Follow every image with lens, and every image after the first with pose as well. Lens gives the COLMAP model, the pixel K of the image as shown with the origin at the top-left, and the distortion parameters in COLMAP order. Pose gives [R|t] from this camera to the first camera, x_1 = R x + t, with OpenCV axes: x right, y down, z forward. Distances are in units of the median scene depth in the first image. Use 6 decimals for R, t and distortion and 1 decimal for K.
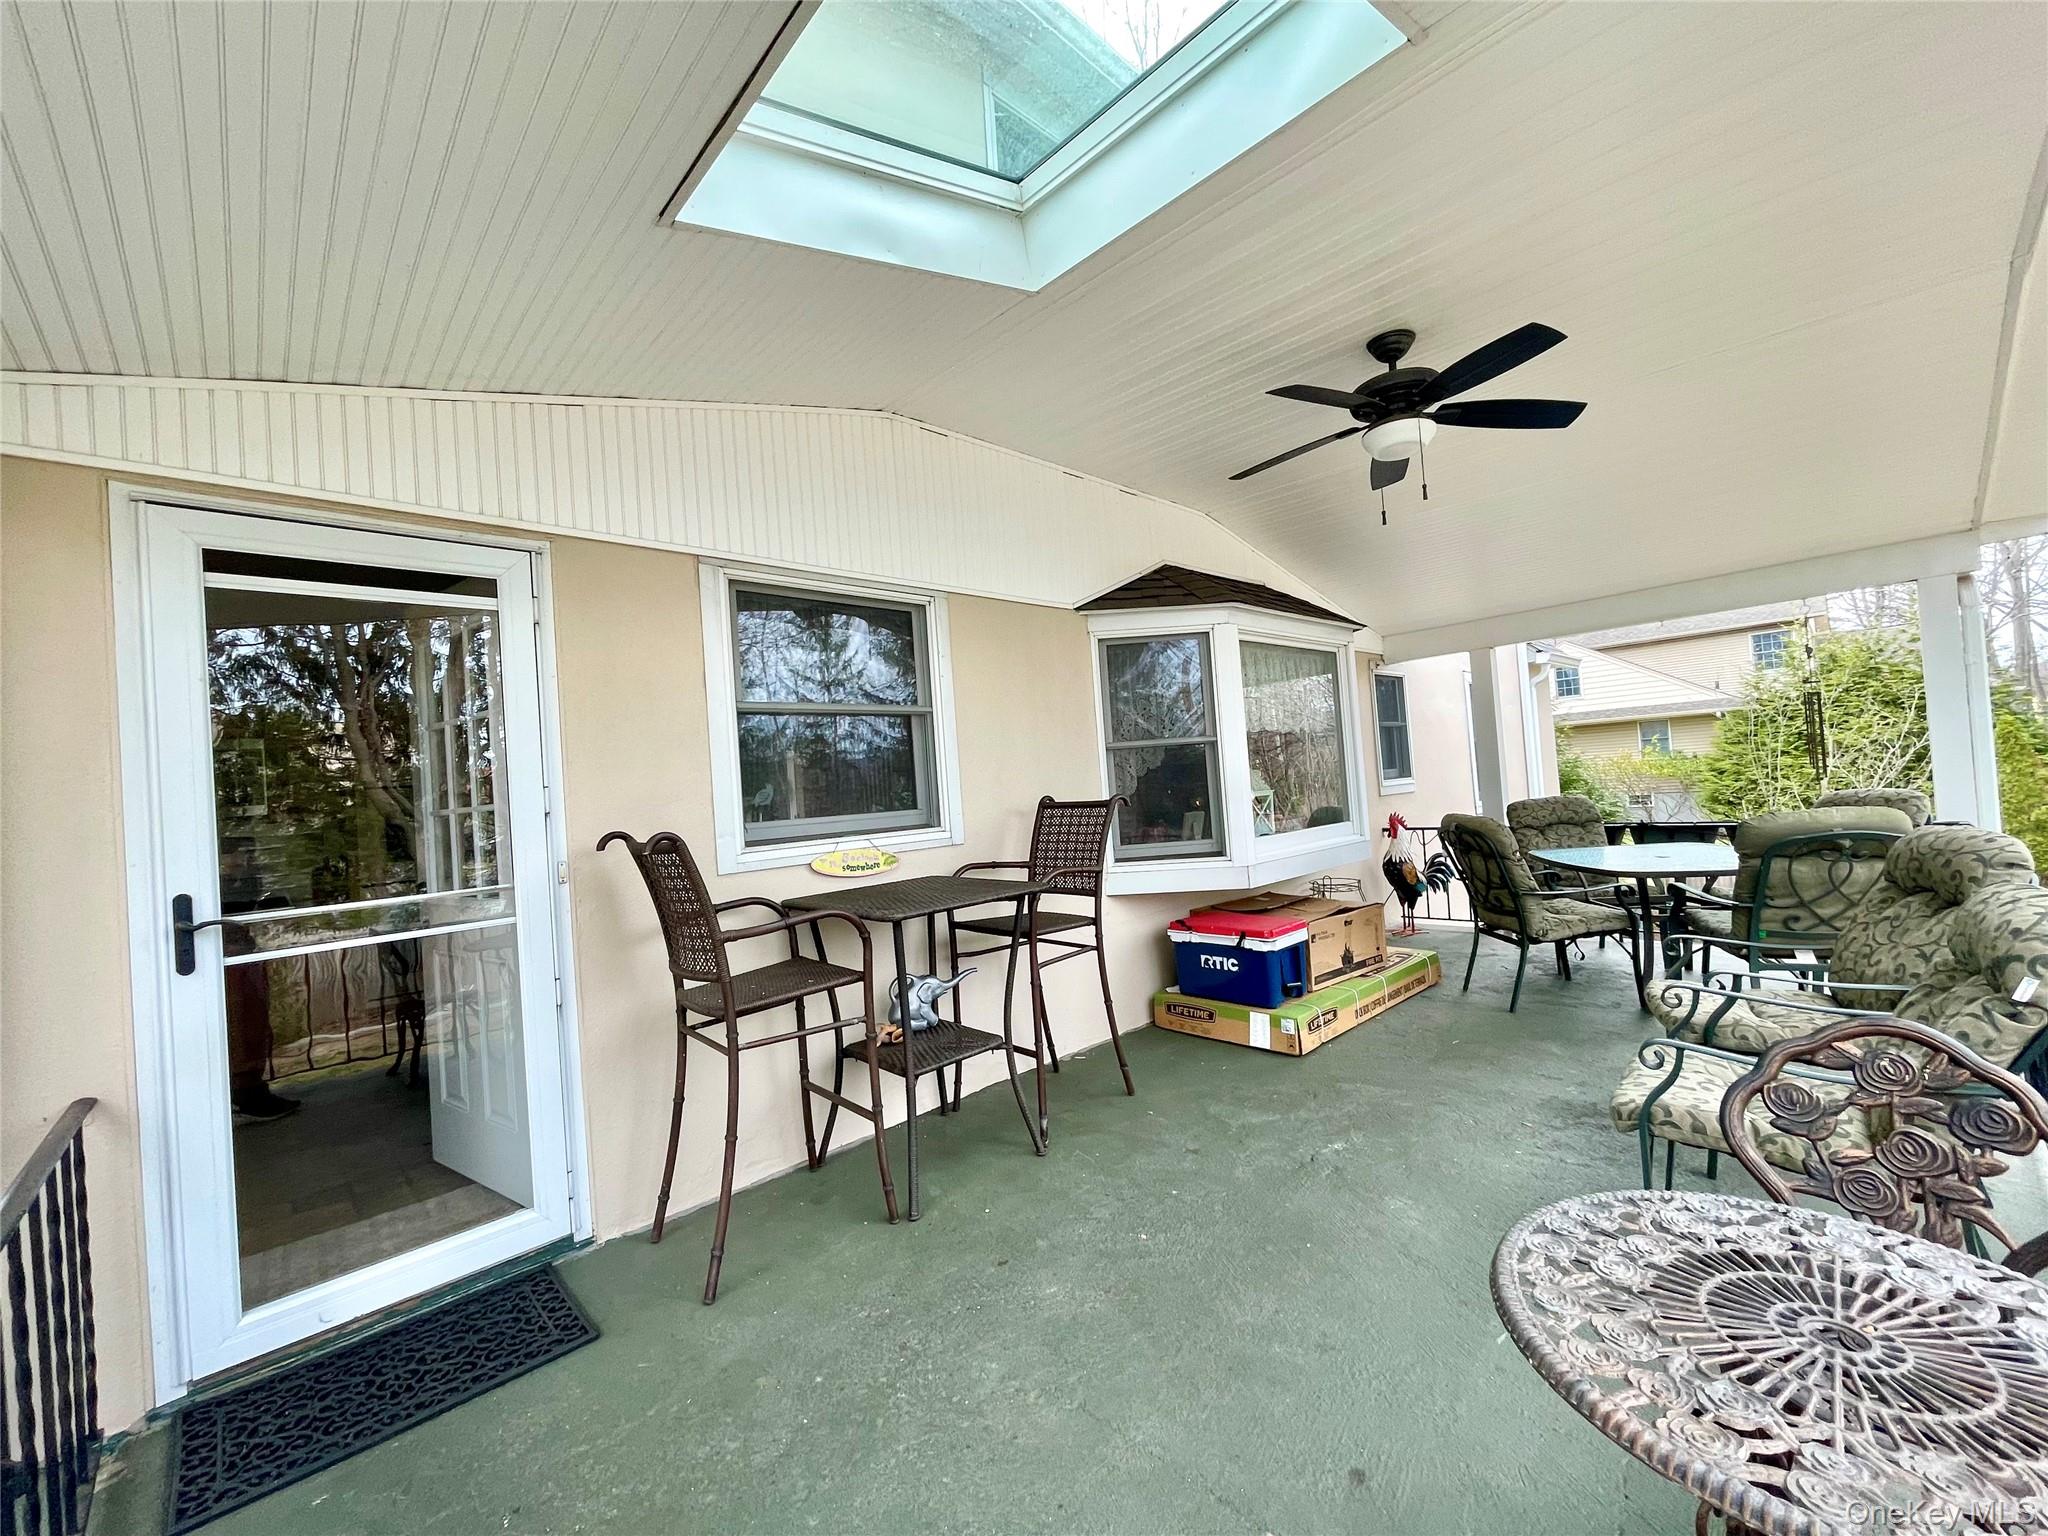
lens RADIAL K [[821.1, 0, 1017.6], [0, 821.1, 774.0], [0, 0, 1]] dist [-0.004184, 0.000339]
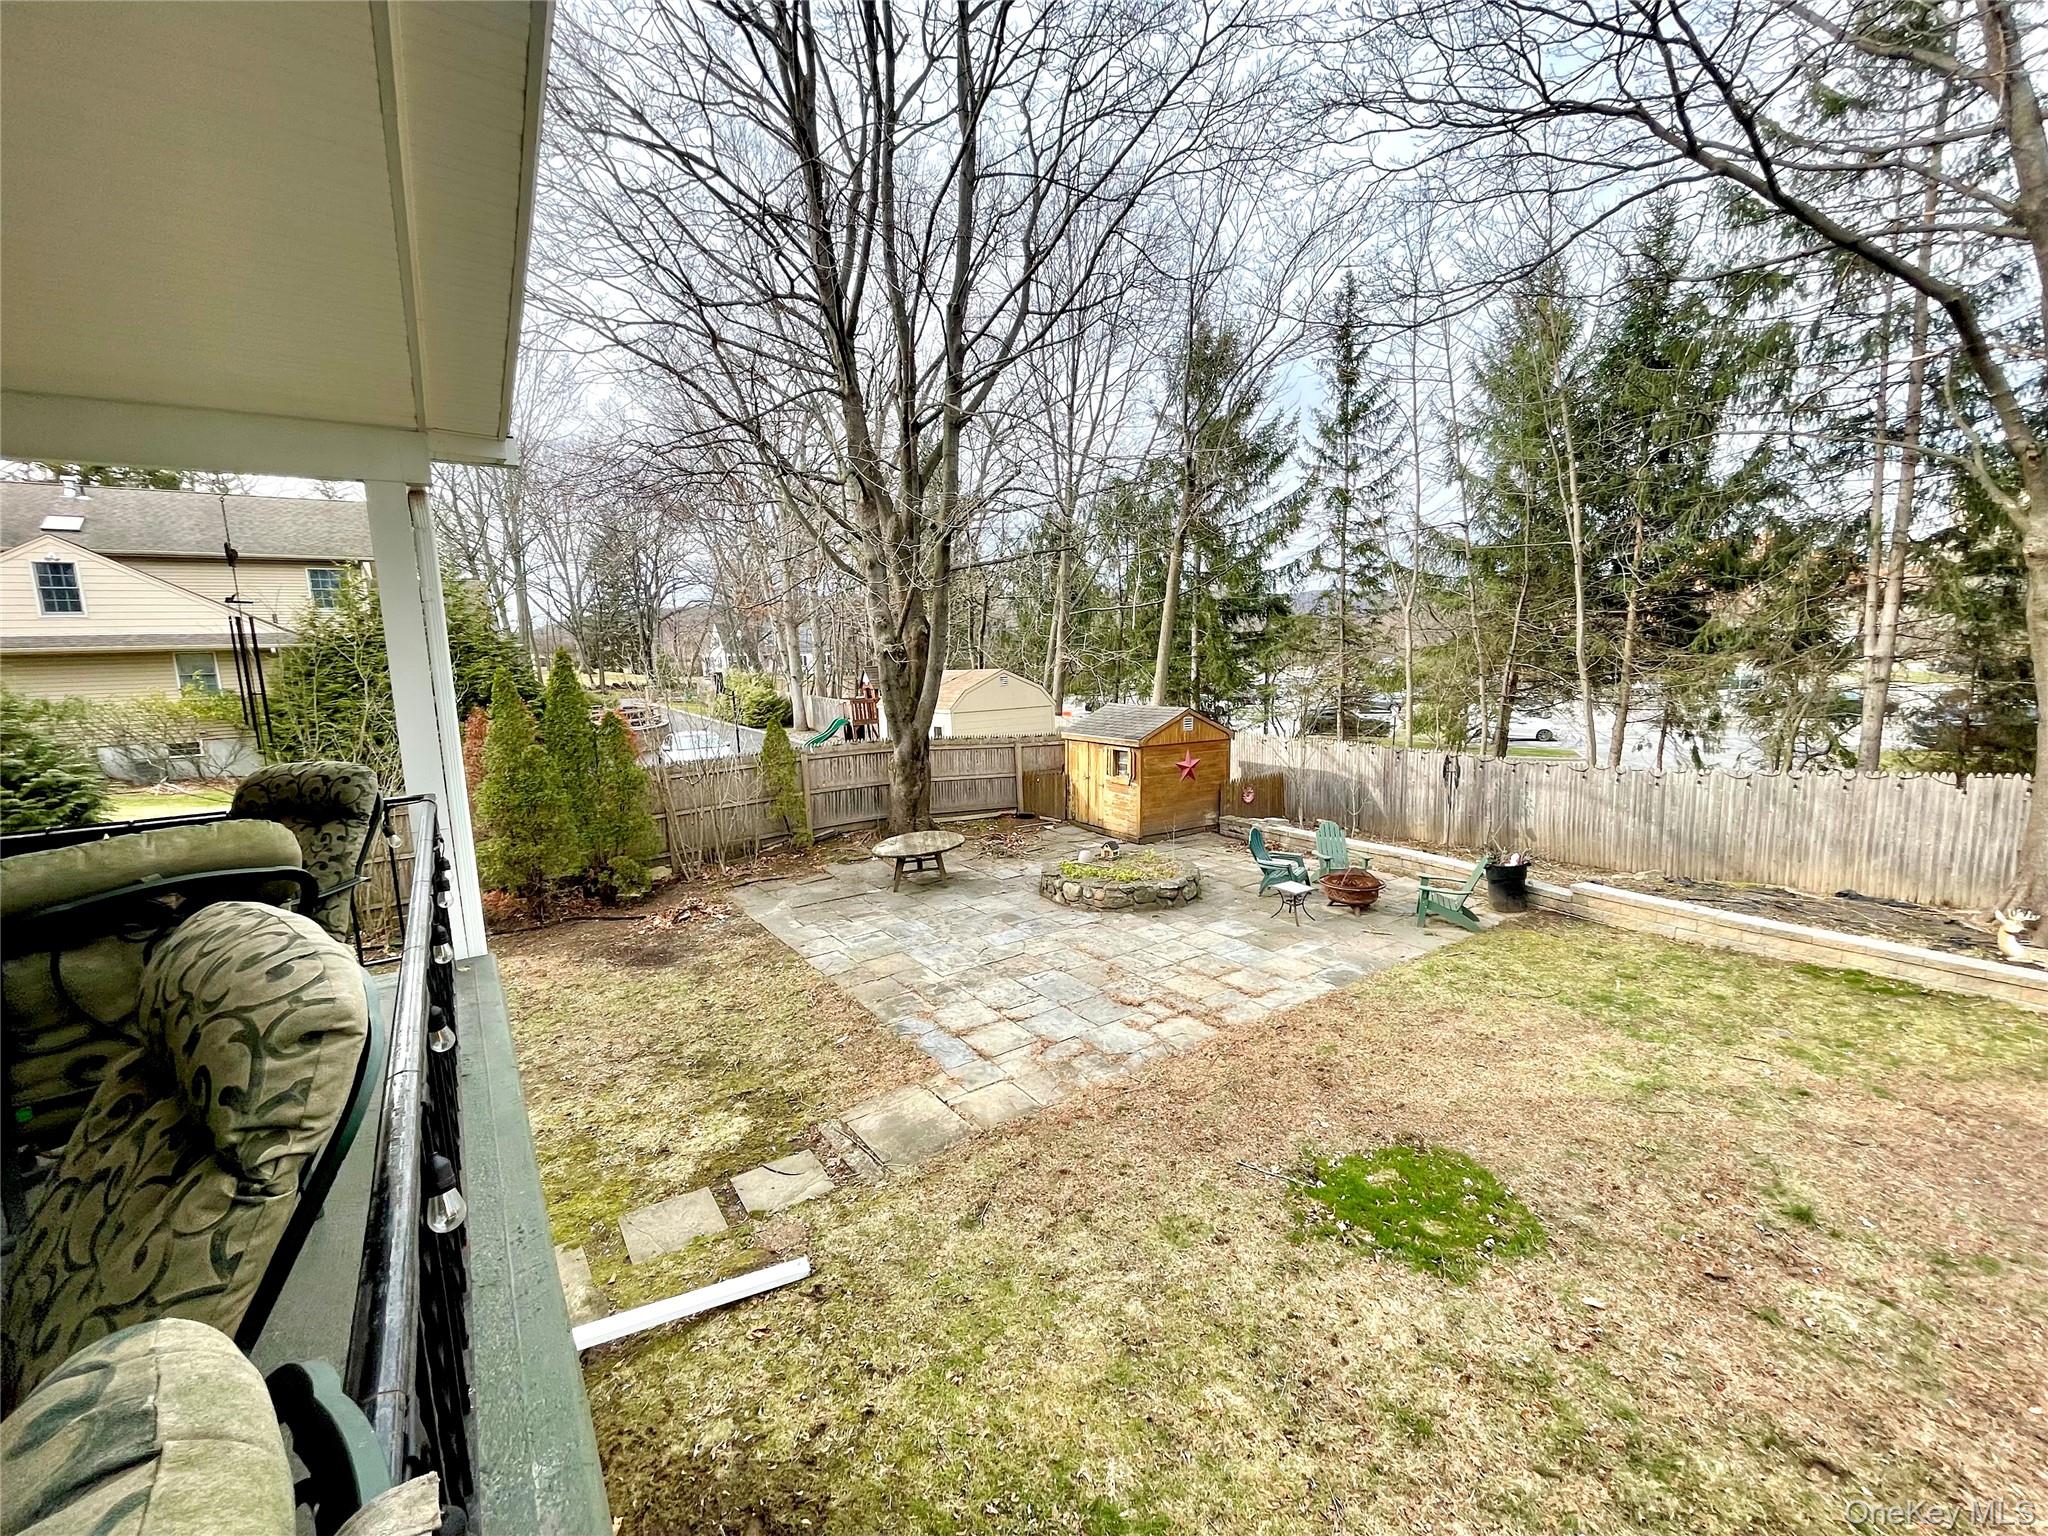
lens RADIAL K [[821.1, 0, 1016.9], [0, 821.1, 768.7], [0, 0, 1]] dist [-0.004184, 0.000339]
pose [[0.148333, -0.073994, 0.986165, 0.080943], [0.006656, 0.997249, 0.073824, -0.004364], [-0.988915, -0.004387, 0.148418, 0.054998]]
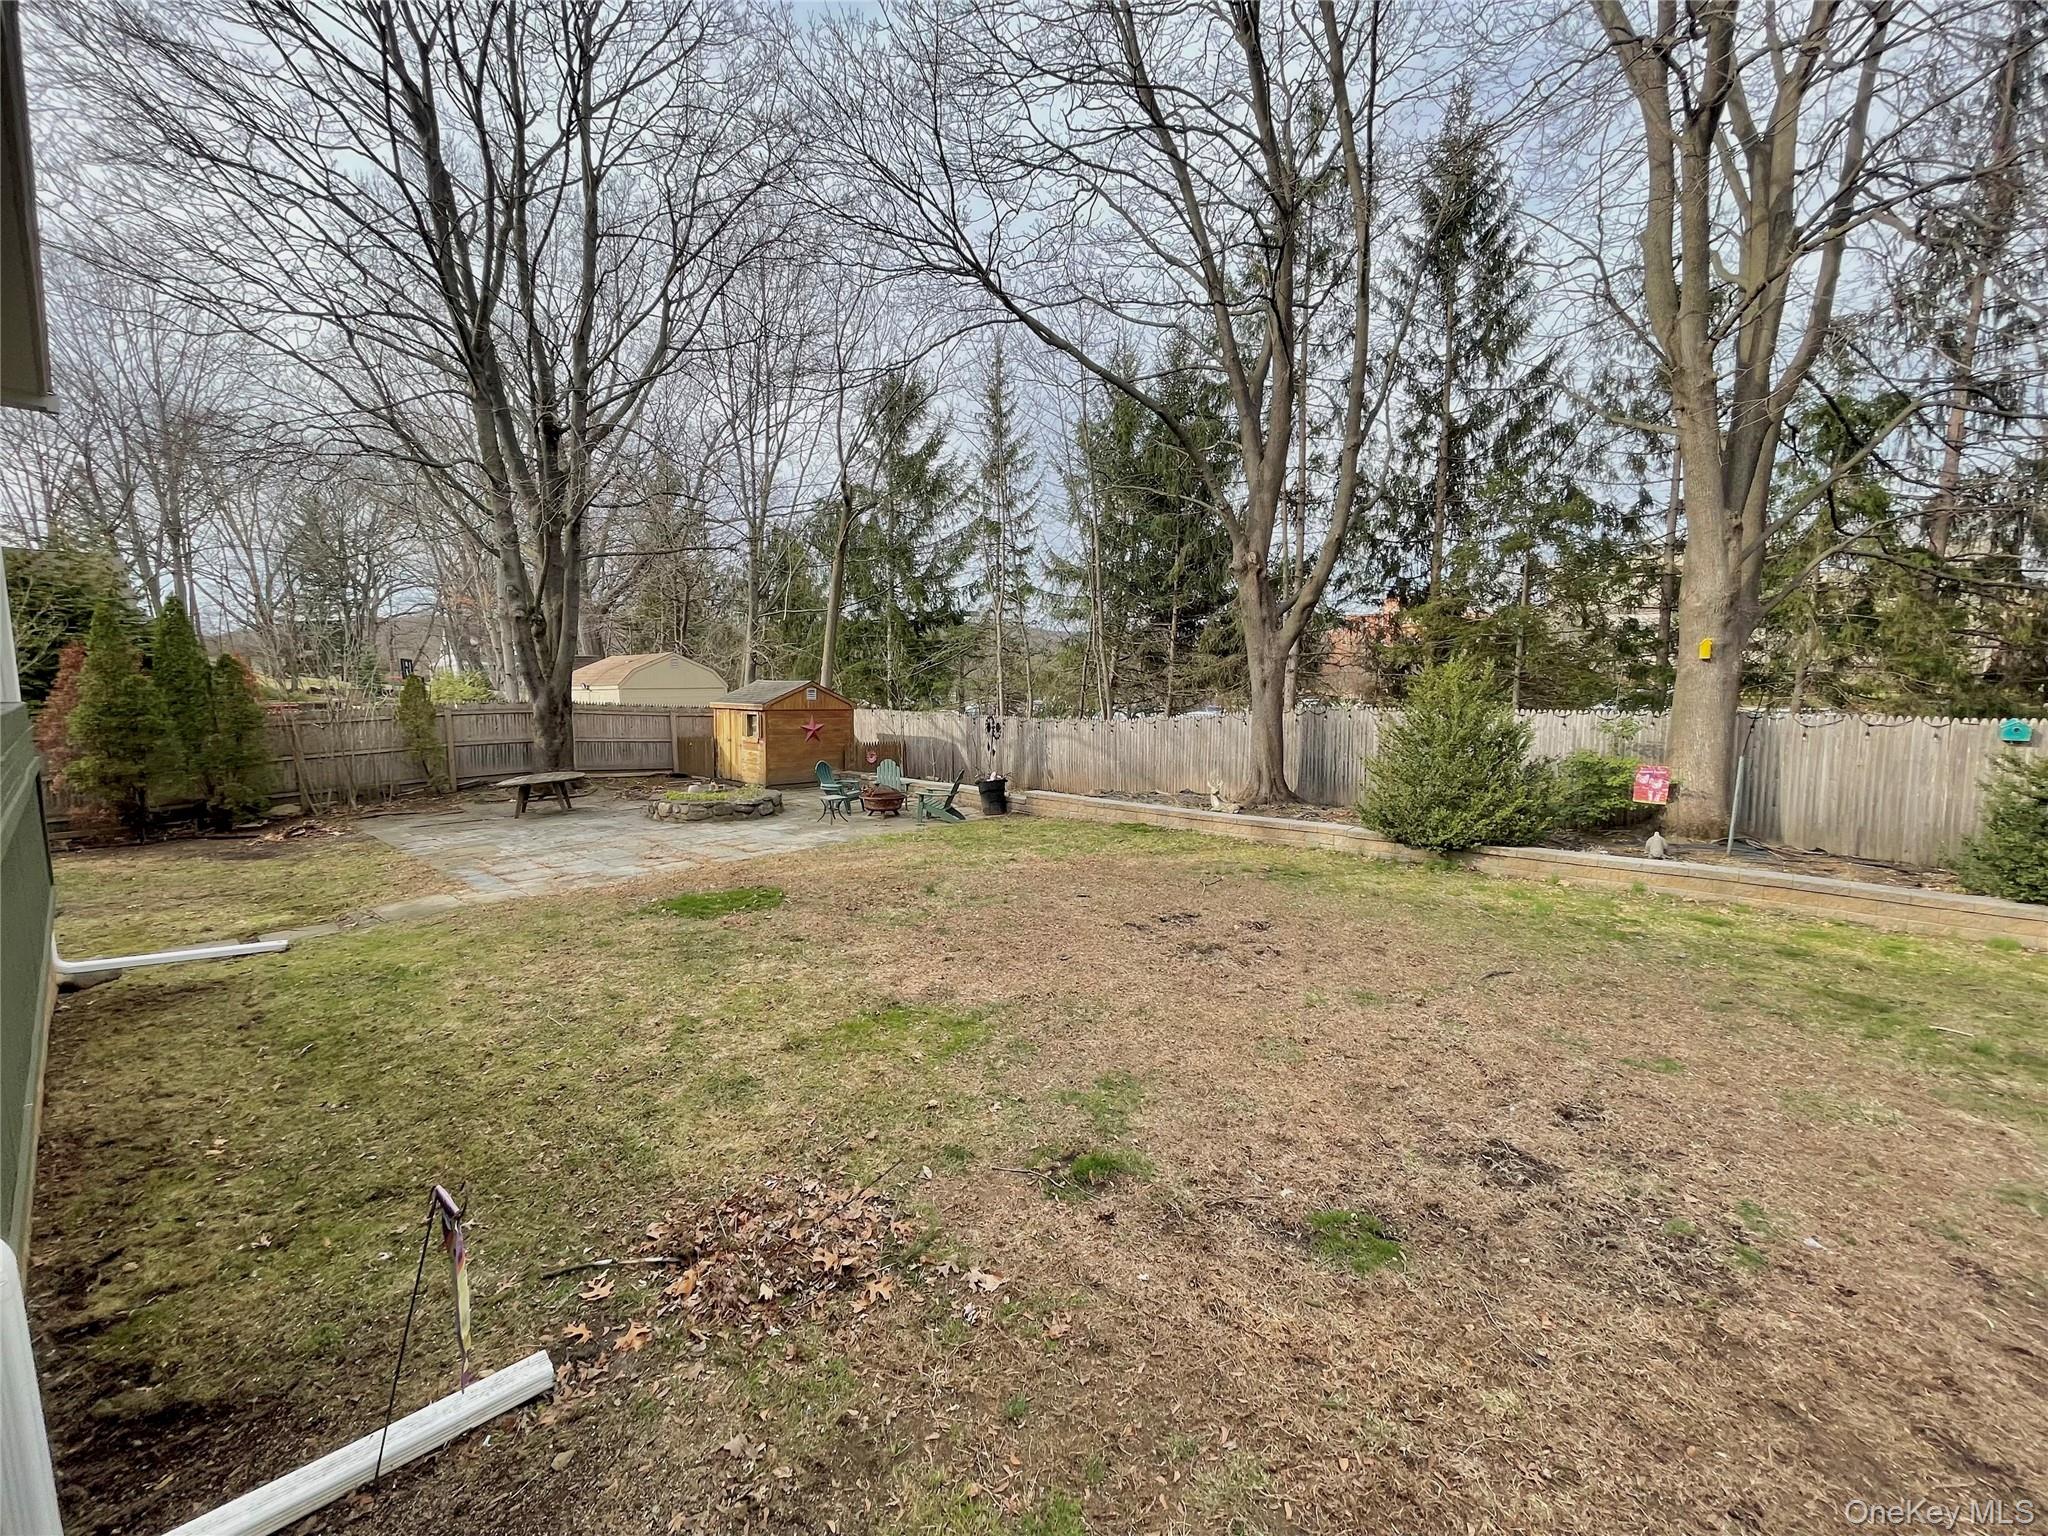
lens RADIAL K [[821.1, 0, 1019.1], [0, 821.1, 770.0], [0, 0, 1]] dist [-0.004184, 0.000339]
pose [[-0.093678, -0.038307, 0.994865, -0.075608], [-0.004953, 0.999265, 0.038010, 0.055140], [-0.995590, -0.001367, -0.093799, -0.120036]]
